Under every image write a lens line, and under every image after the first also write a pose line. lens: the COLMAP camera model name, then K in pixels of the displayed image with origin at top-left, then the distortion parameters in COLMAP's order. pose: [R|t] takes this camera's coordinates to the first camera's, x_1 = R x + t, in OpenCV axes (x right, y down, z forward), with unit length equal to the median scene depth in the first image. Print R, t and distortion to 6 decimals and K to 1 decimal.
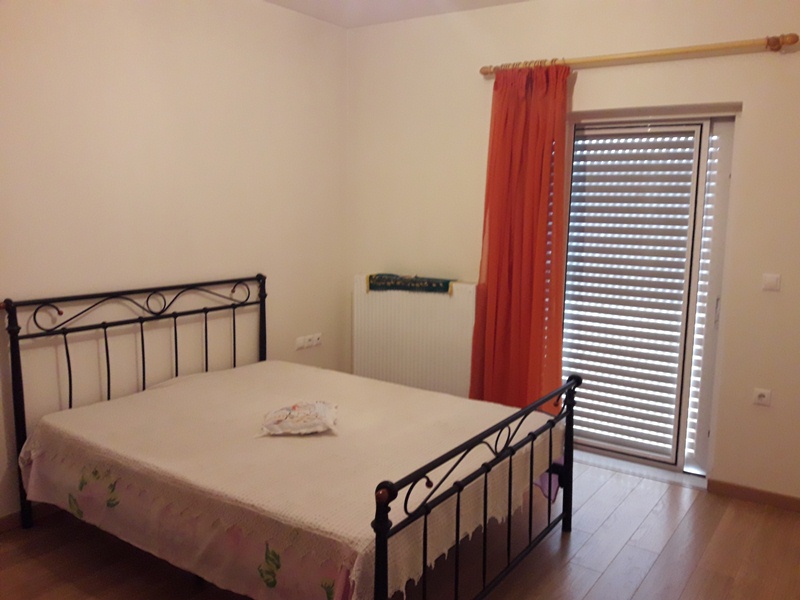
lens RADIAL K [[671.1, 0, 400.0], [0, 671.1, 296.4], [0, 0, 1]] dist [0.187886, -0.329439]
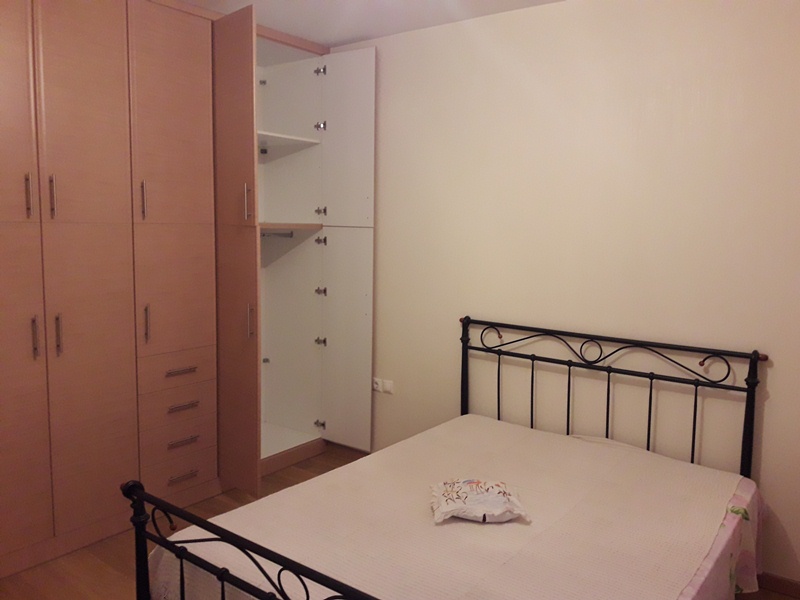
lens RADIAL K [[671.1, 0, 400.0], [0, 671.1, 296.4], [0, 0, 1]] dist [0.187886, -0.329439]
pose [[-0.056958, 0.080905, -0.995093, 0.589614], [-0.162512, 0.982667, 0.089197, -0.105307], [0.985061, 0.166795, -0.042823, 0.751423]]
